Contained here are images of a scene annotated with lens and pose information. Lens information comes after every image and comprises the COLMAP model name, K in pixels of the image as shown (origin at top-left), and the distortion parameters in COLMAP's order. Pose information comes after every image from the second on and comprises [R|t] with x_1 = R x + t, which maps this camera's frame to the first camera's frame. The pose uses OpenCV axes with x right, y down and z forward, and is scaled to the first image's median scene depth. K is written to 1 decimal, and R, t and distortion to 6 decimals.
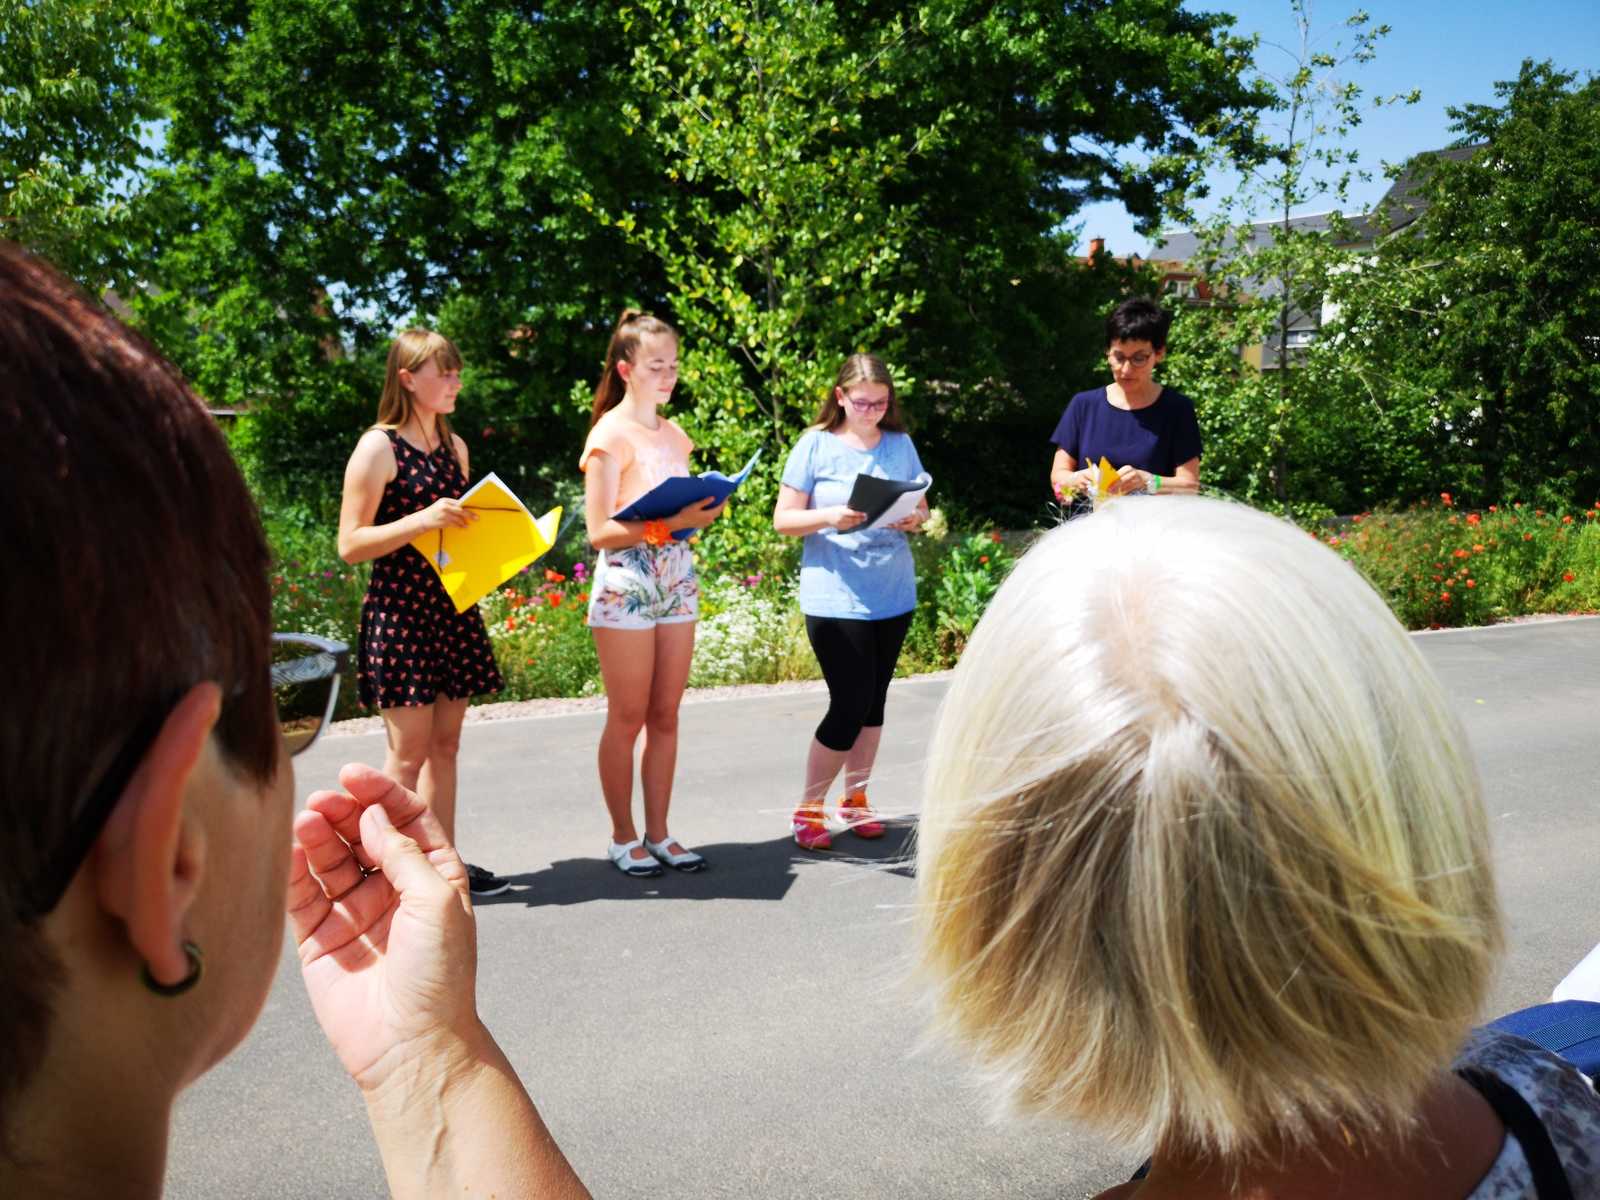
lens RADIAL K [[1230.1, 0, 772.2], [0, 1230.1, 624.8], [0, 0, 1]] dist [0.033869, -0.014178]
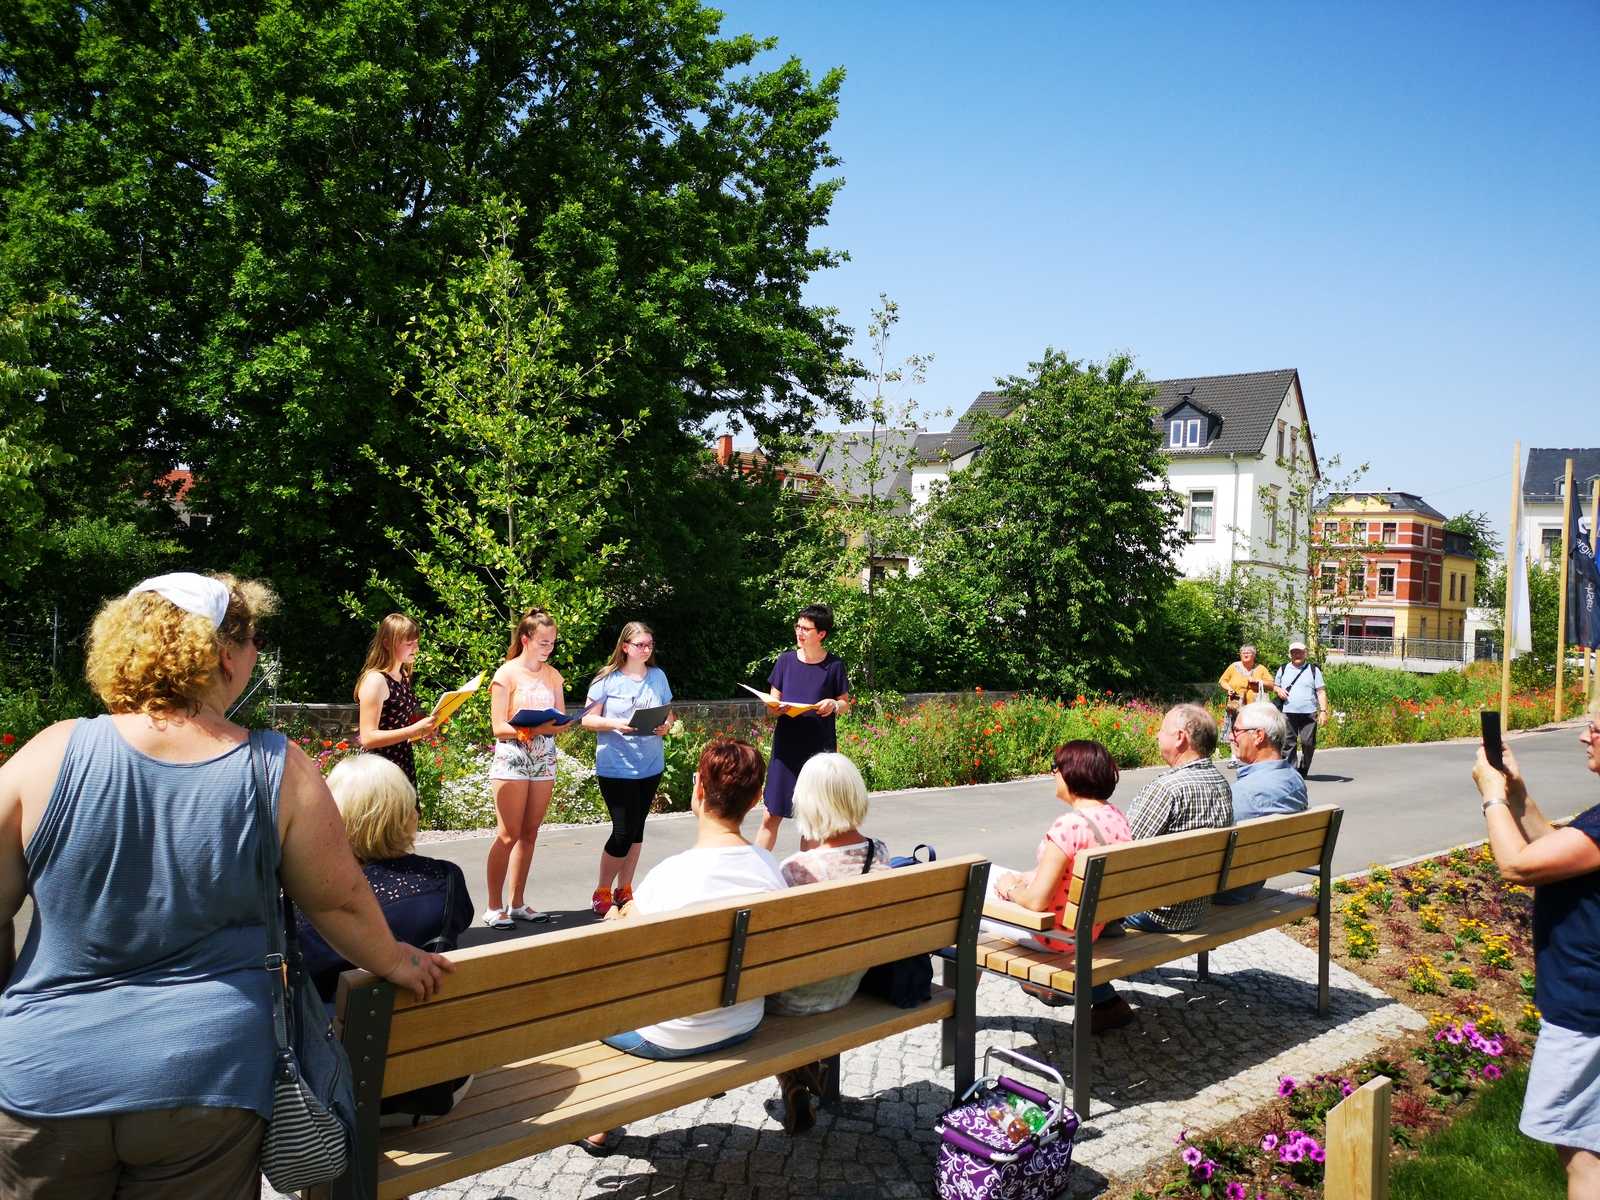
lens RADIAL K [[1230.1, 0, 808.1], [0, 1230.1, 544.5], [0, 0, 1]] dist [0.033869, -0.014178]
pose [[0.947028, 0.058838, 0.315716, -0.112055], [0.002448, 0.981723, -0.190301, 0.000505], [-0.321142, 0.180994, 0.929575, -0.327044]]
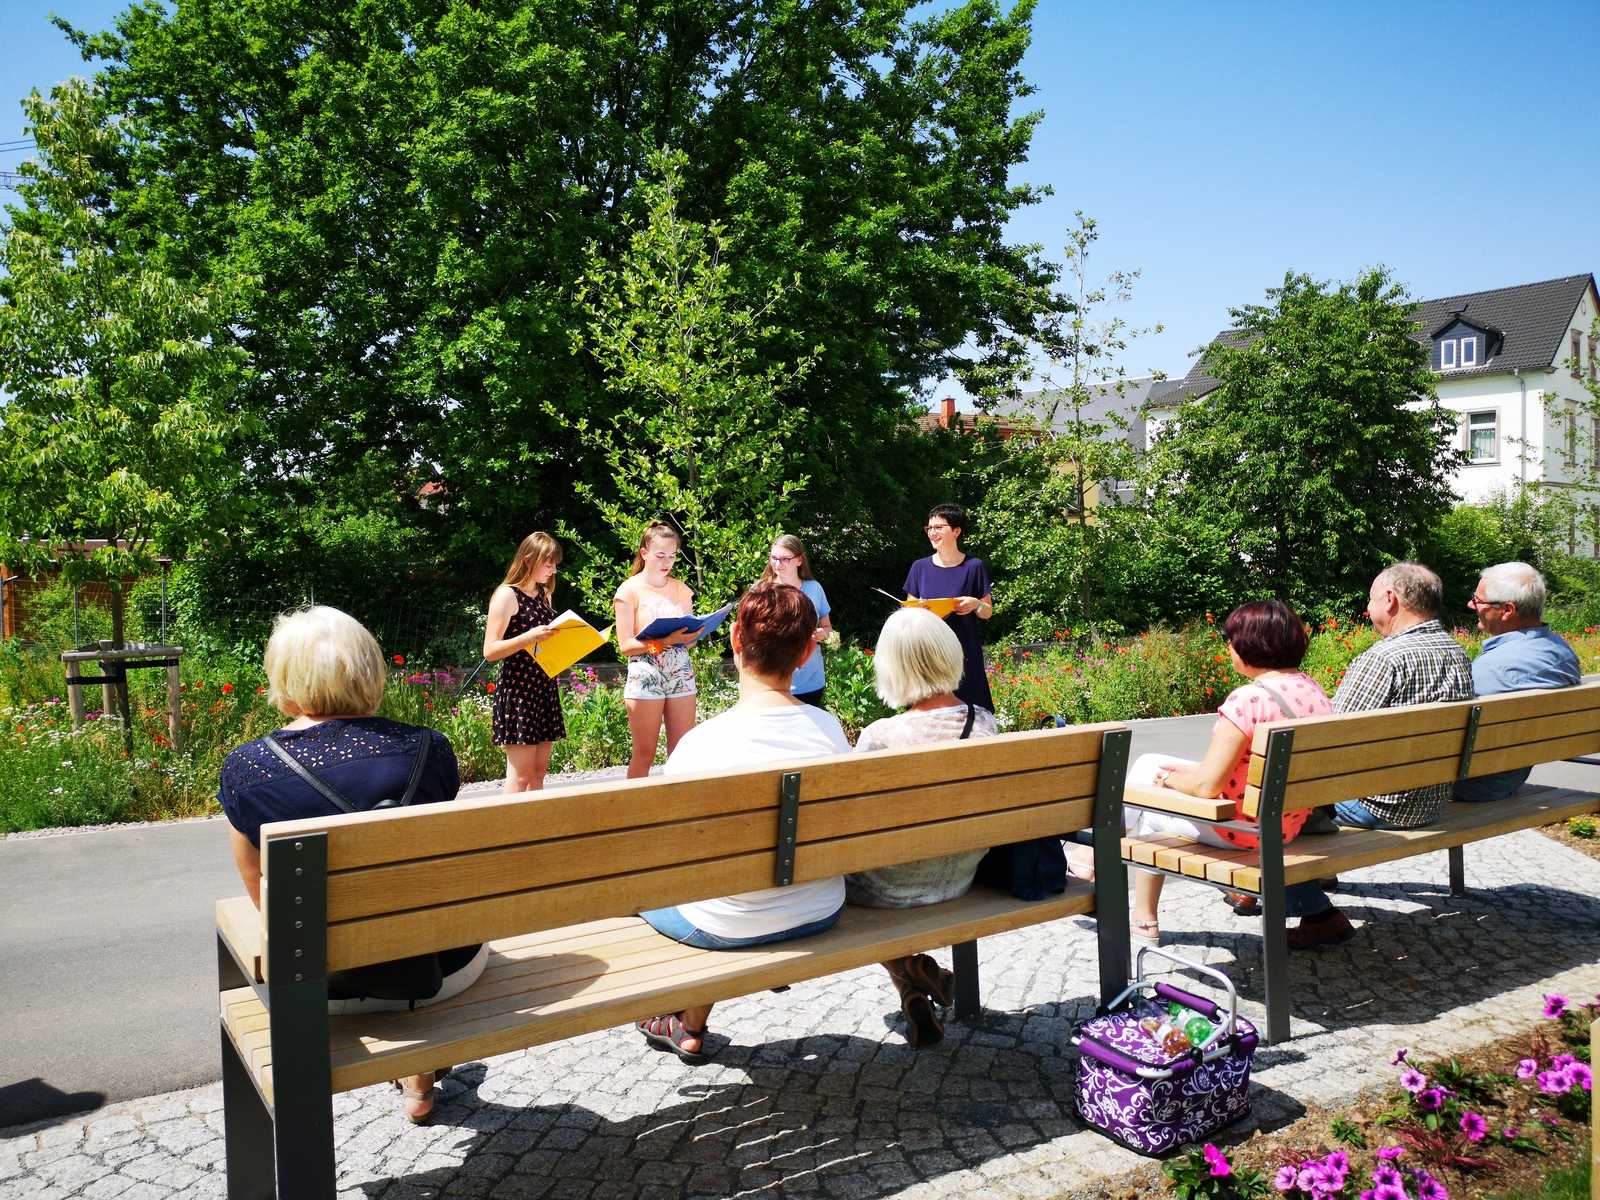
lens RADIAL K [[1192.5, 0, 798.8], [0, 1192.5, 576.5], [0, 0, 1]] dist [0.063069, -0.055714]
pose [[0.993584, -0.024728, 0.110361, -0.031901], [0.041317, 0.987721, -0.150665, 0.036541], [-0.105280, 0.154258, 0.982406, -0.257525]]
